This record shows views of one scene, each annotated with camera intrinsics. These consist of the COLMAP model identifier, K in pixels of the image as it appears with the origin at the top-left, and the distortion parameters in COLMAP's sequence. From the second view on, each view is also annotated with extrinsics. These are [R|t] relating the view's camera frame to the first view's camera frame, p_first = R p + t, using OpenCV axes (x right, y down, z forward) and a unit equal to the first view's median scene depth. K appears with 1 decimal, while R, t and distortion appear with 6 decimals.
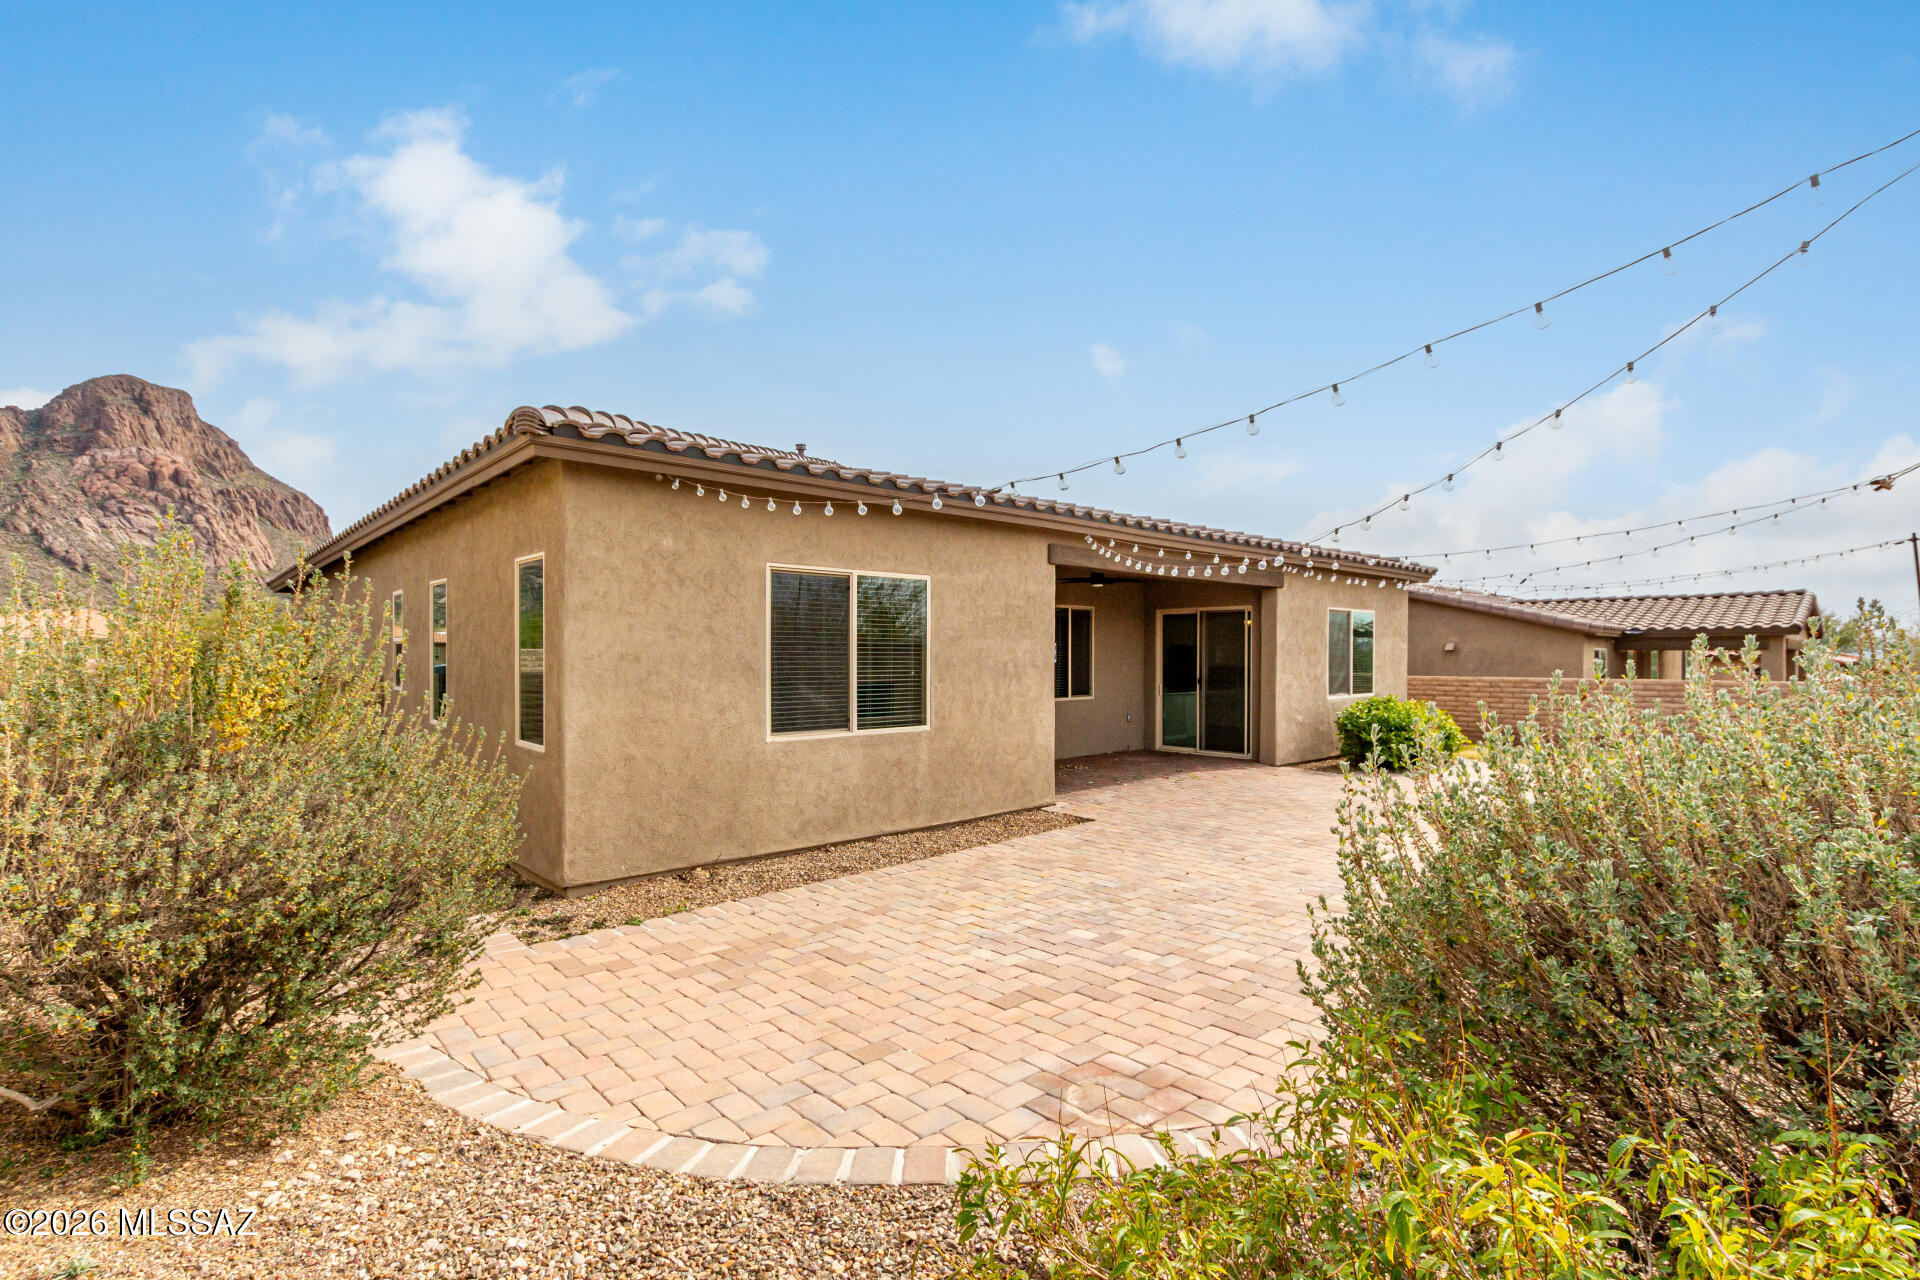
lens RADIAL K [[879.4, 0, 966.0], [0, 879.4, 651.5], [0, 0, 1]] dist [0.006826, -0.003624]
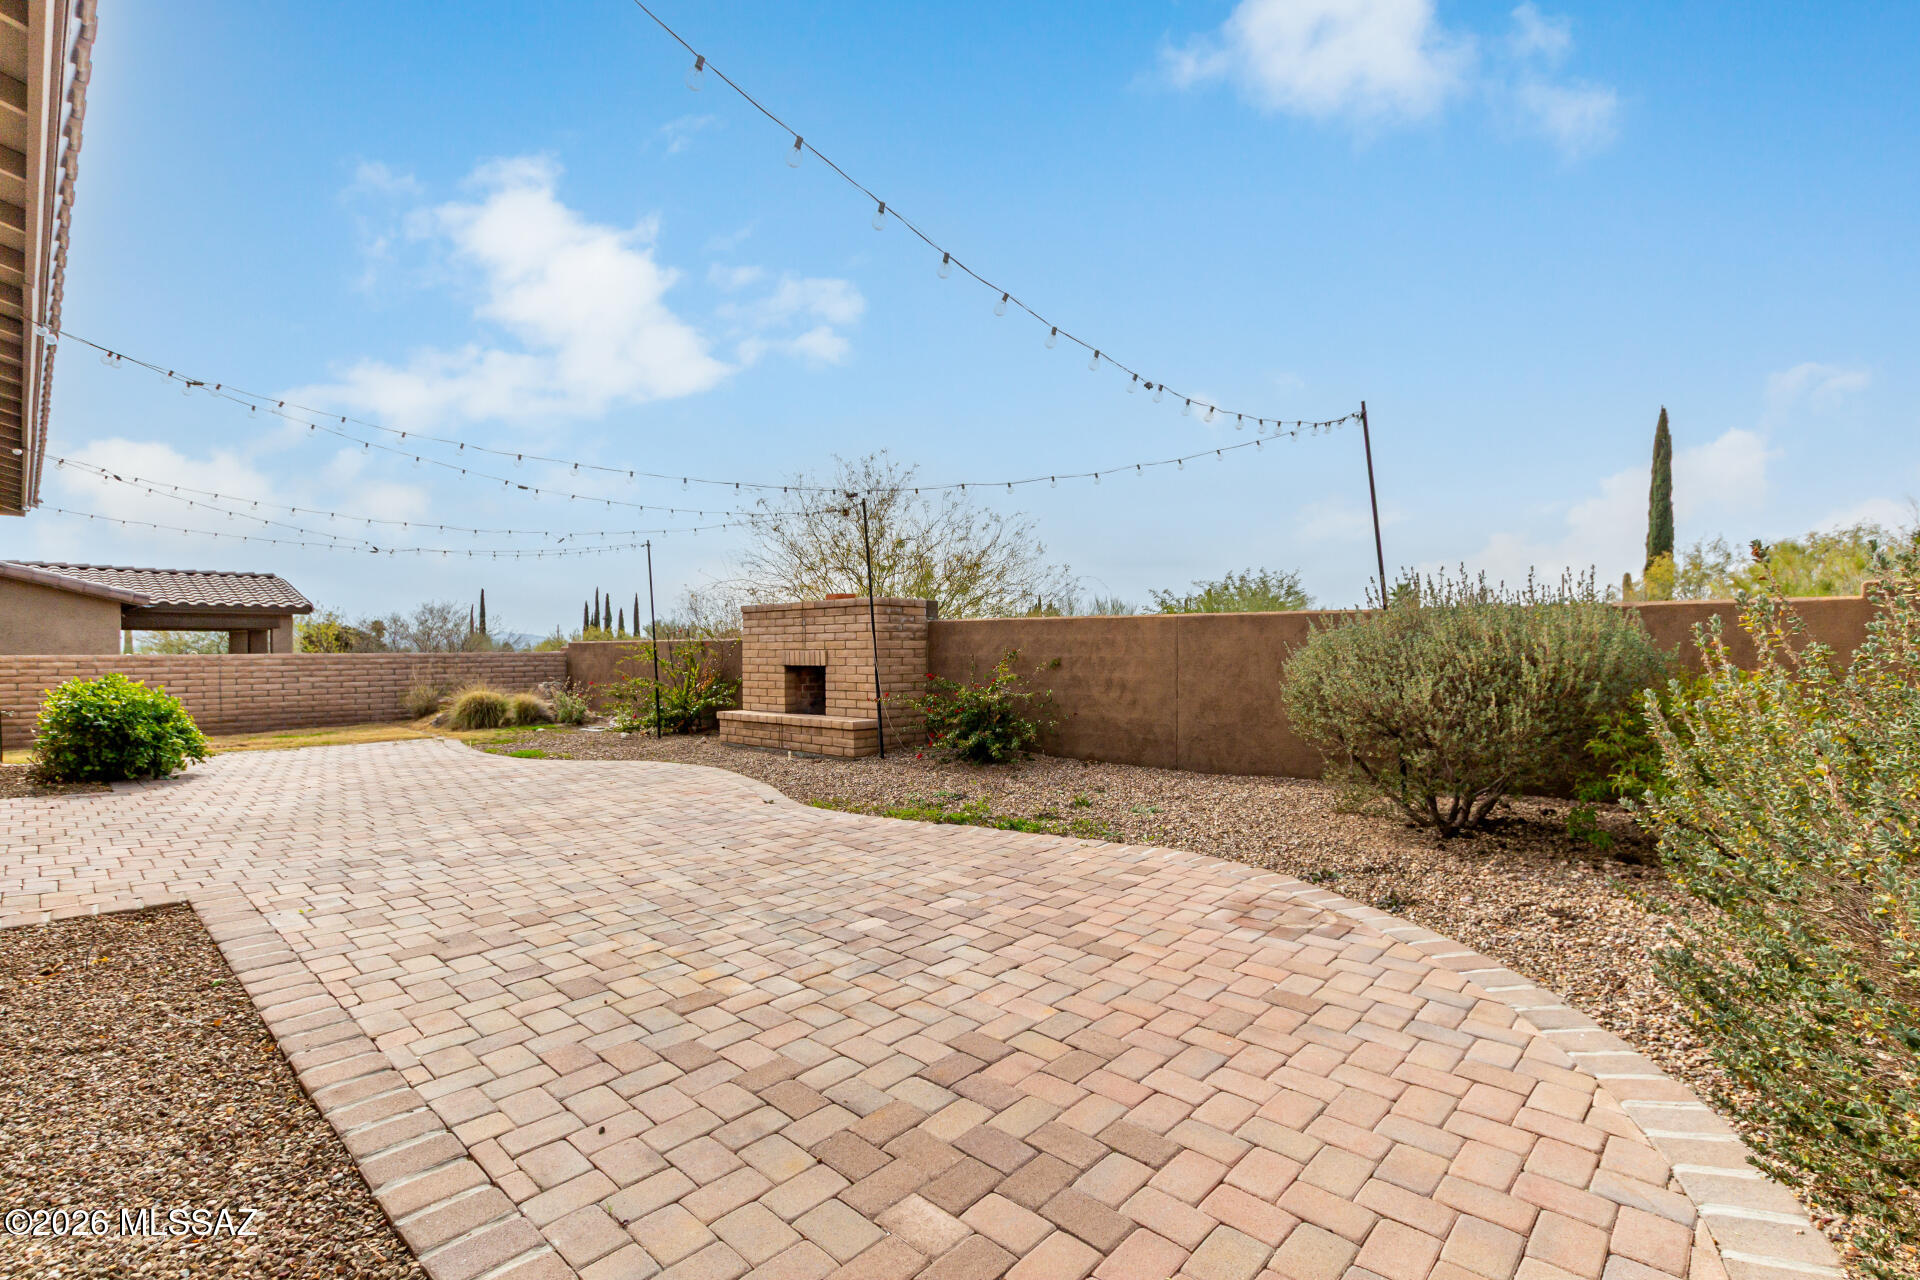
lens RADIAL K [[879.4, 0, 941.4], [0, 879.4, 651.2], [0, 0, 1]] dist [0.006826, -0.003624]
pose [[-0.075624, -0.001079, 0.997136, -0.719000], [-0.004544, 0.999989, 0.000737, 0.075797], [-0.997126, -0.004475, -0.075628, 1.062702]]
